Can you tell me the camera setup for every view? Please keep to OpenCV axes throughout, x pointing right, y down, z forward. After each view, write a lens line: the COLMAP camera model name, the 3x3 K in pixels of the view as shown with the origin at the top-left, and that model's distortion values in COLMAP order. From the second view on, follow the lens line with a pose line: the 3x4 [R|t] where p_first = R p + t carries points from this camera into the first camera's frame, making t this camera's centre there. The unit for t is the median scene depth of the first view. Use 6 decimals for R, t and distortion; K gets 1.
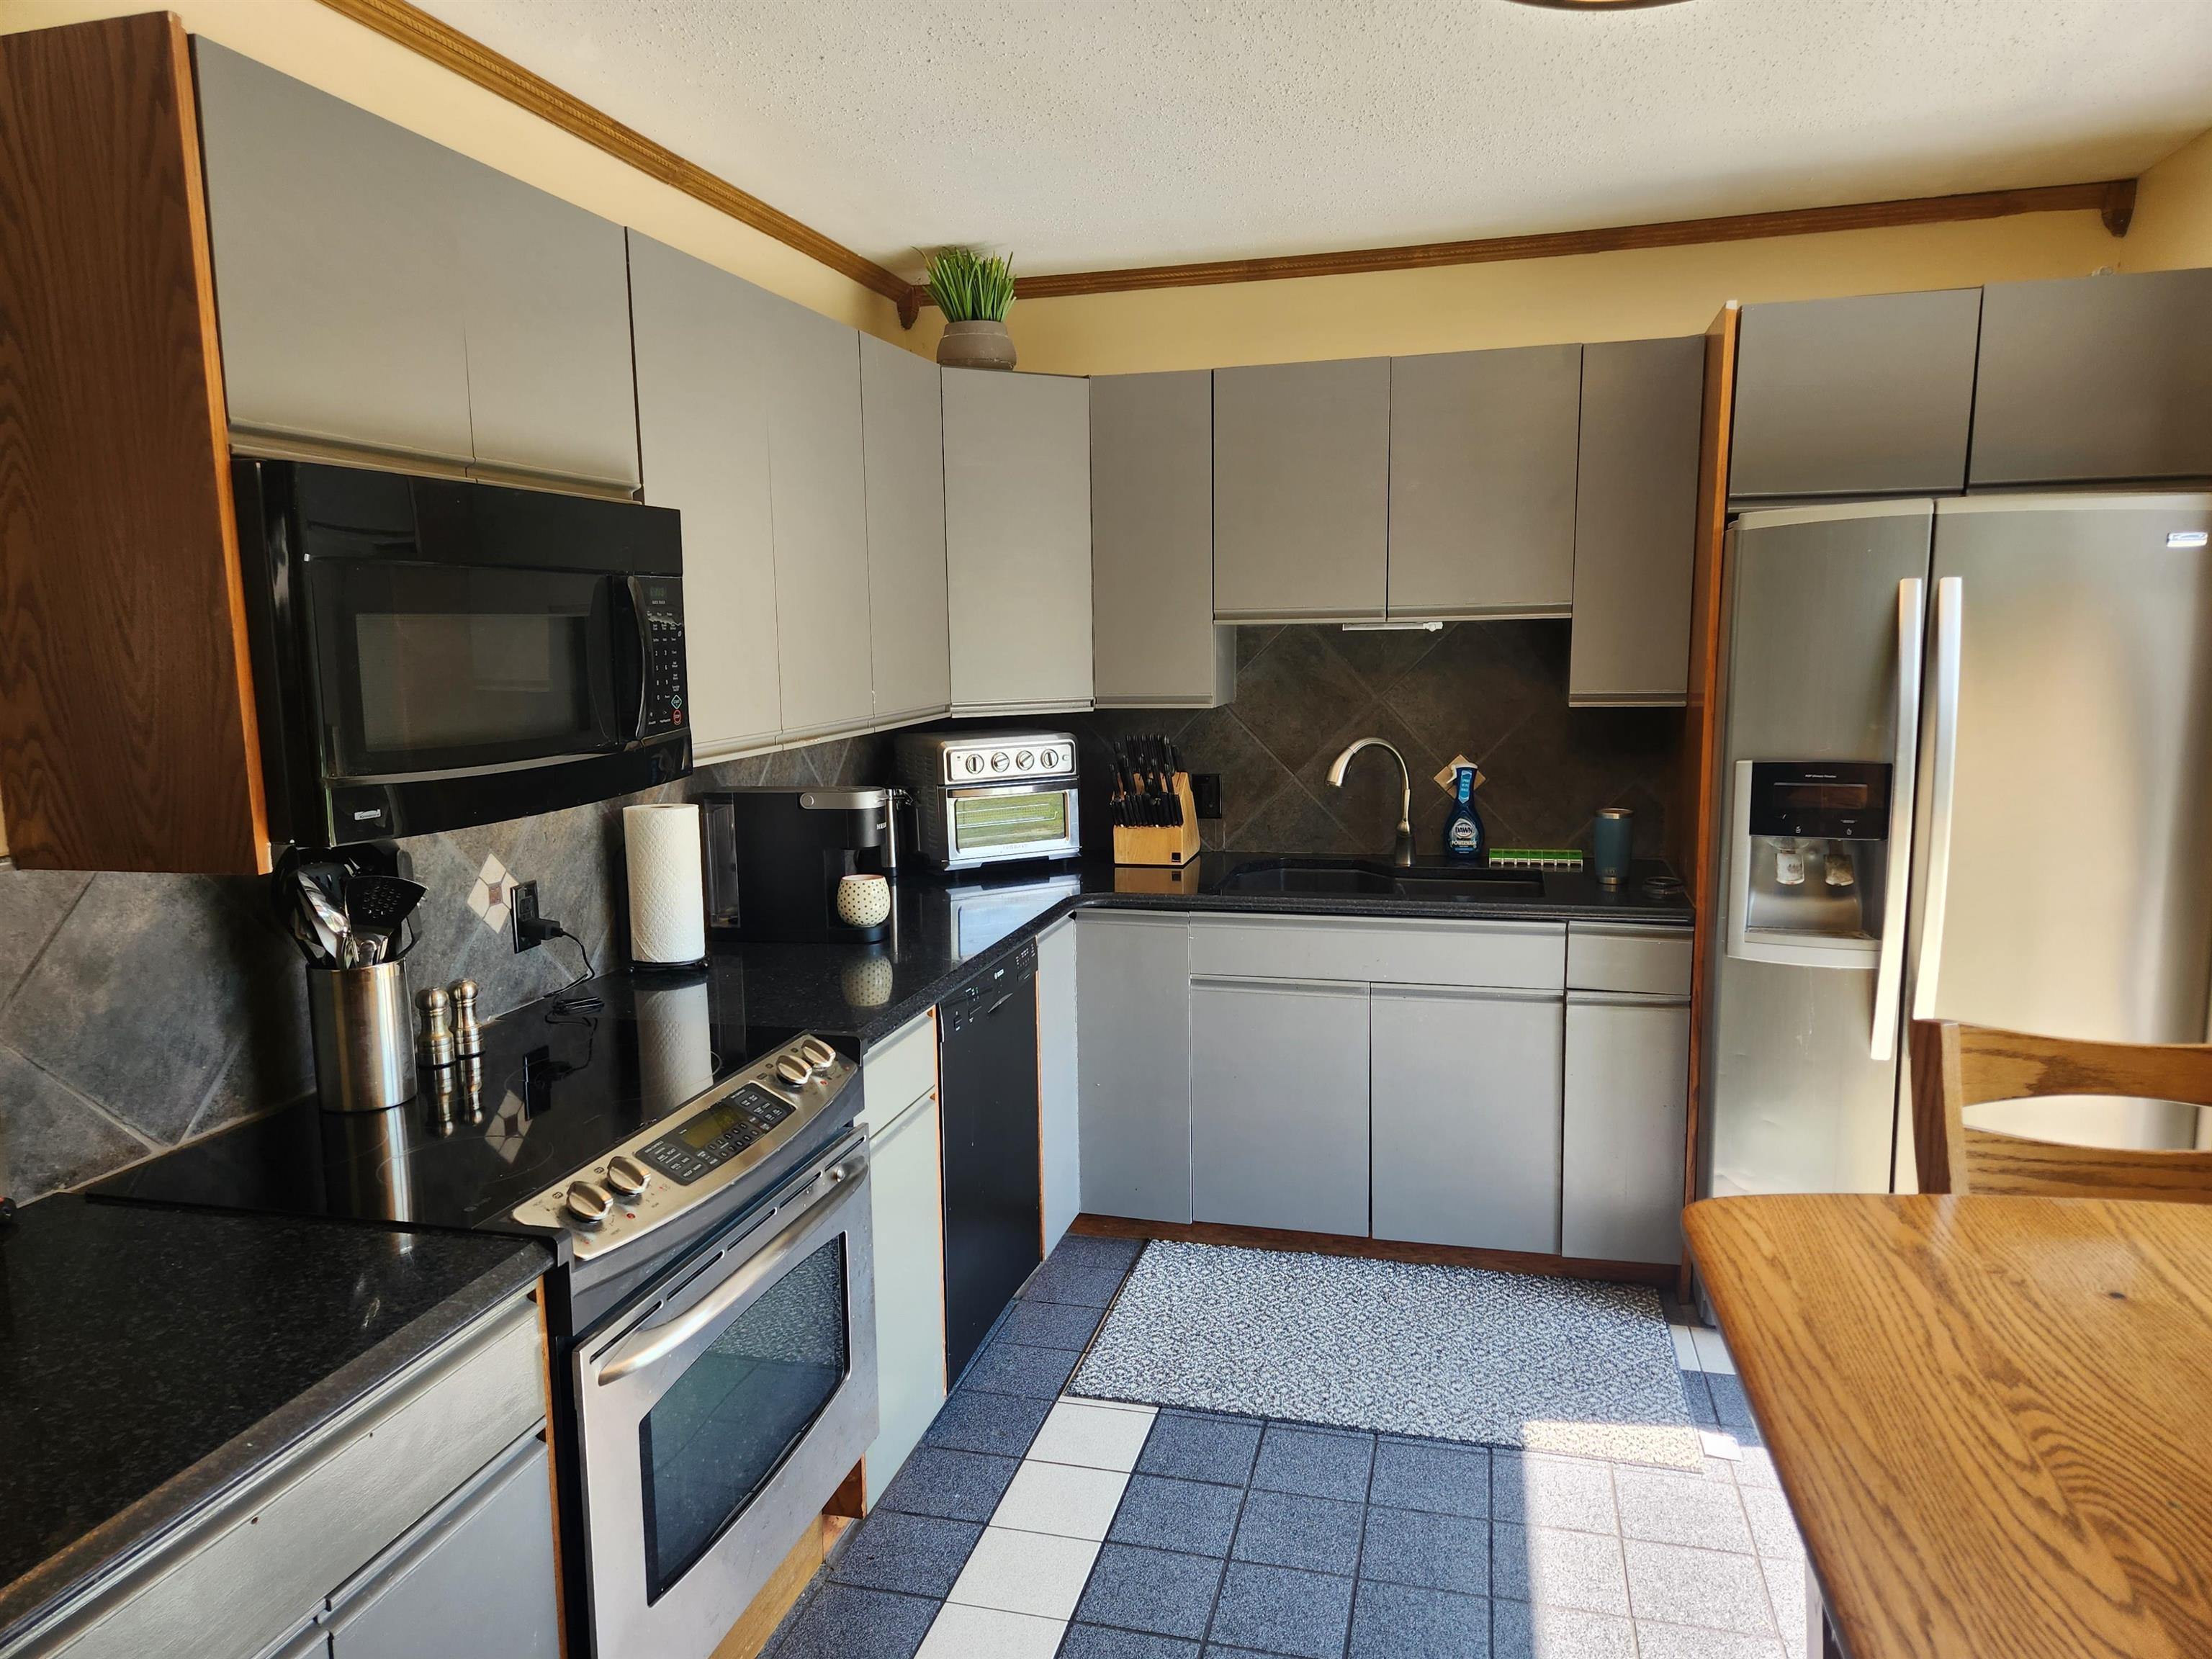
lens RADIAL K [[1491.1, 0, 1106.4], [0, 1491.1, 834.1], [0, 0, 1]] dist [0.061851, -0.039554]
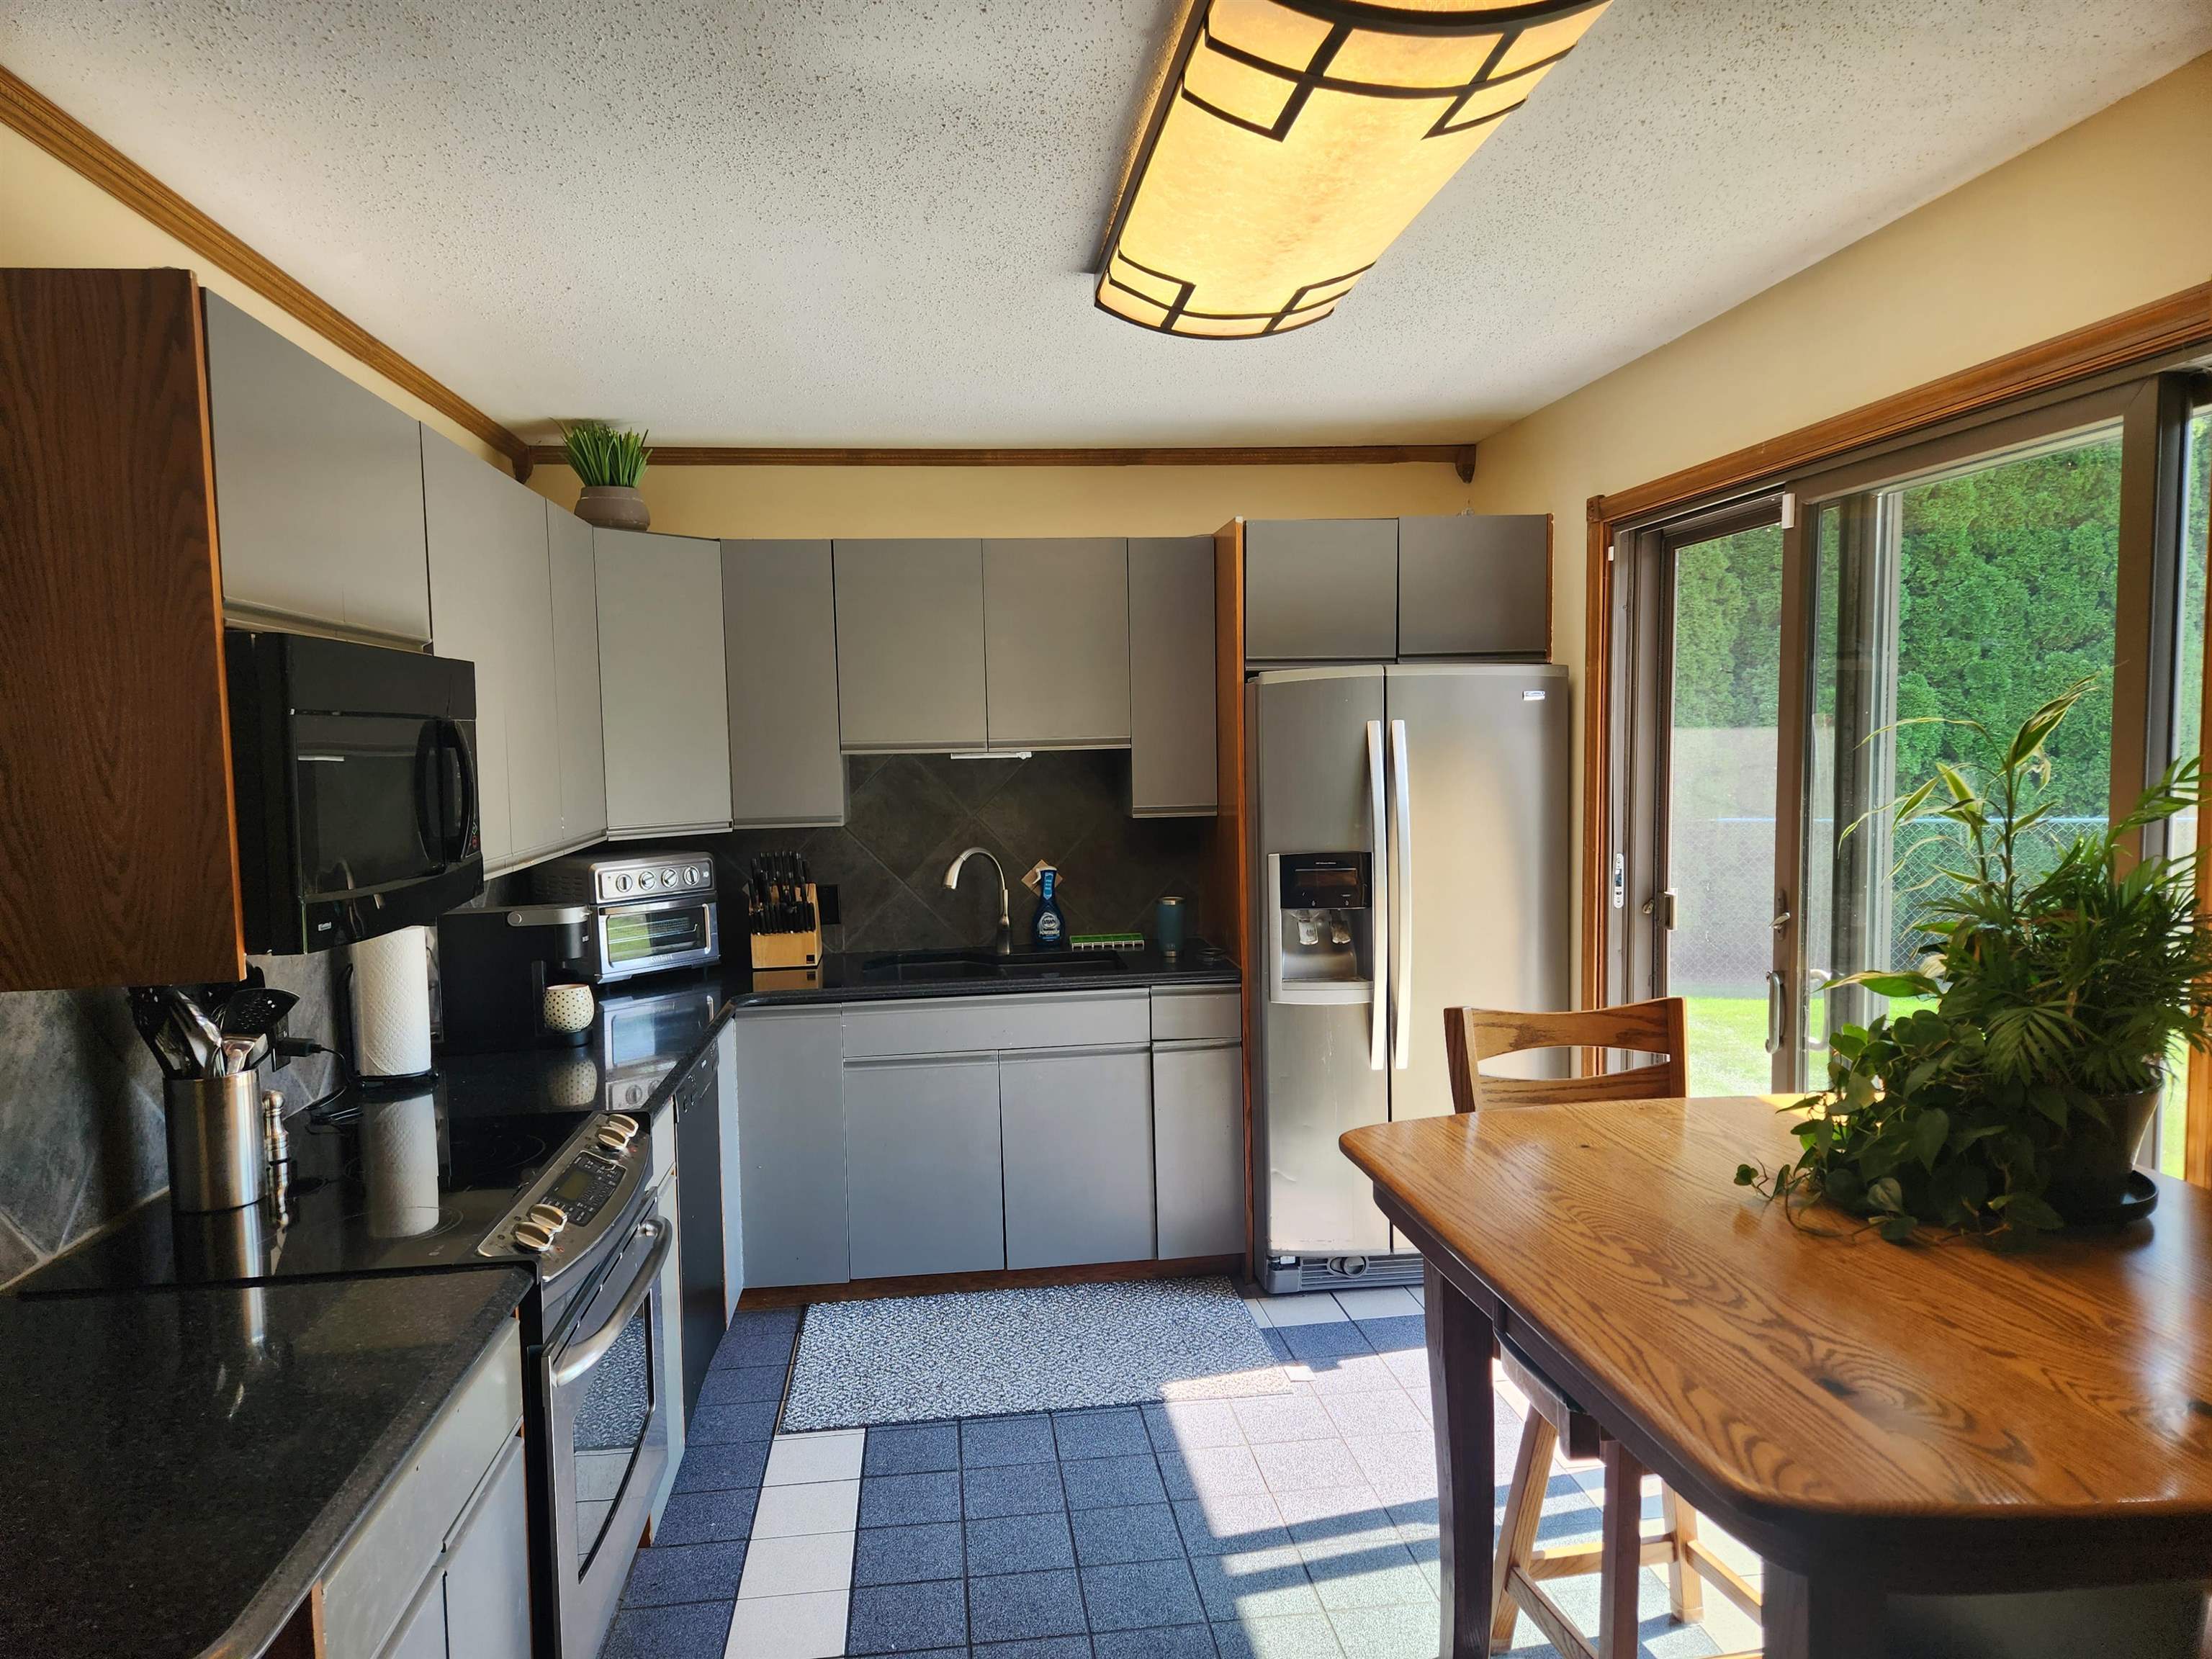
lens RADIAL K [[1491.1, 0, 1108.0], [0, 1491.1, 830.5], [0, 0, 1]] dist [0.061851, -0.039554]
pose [[0.931377, -0.027416, 0.363021, -0.197444], [0.058093, 0.995575, -0.073856, 0.020223], [-0.359390, 0.089877, 0.928849, -0.182539]]
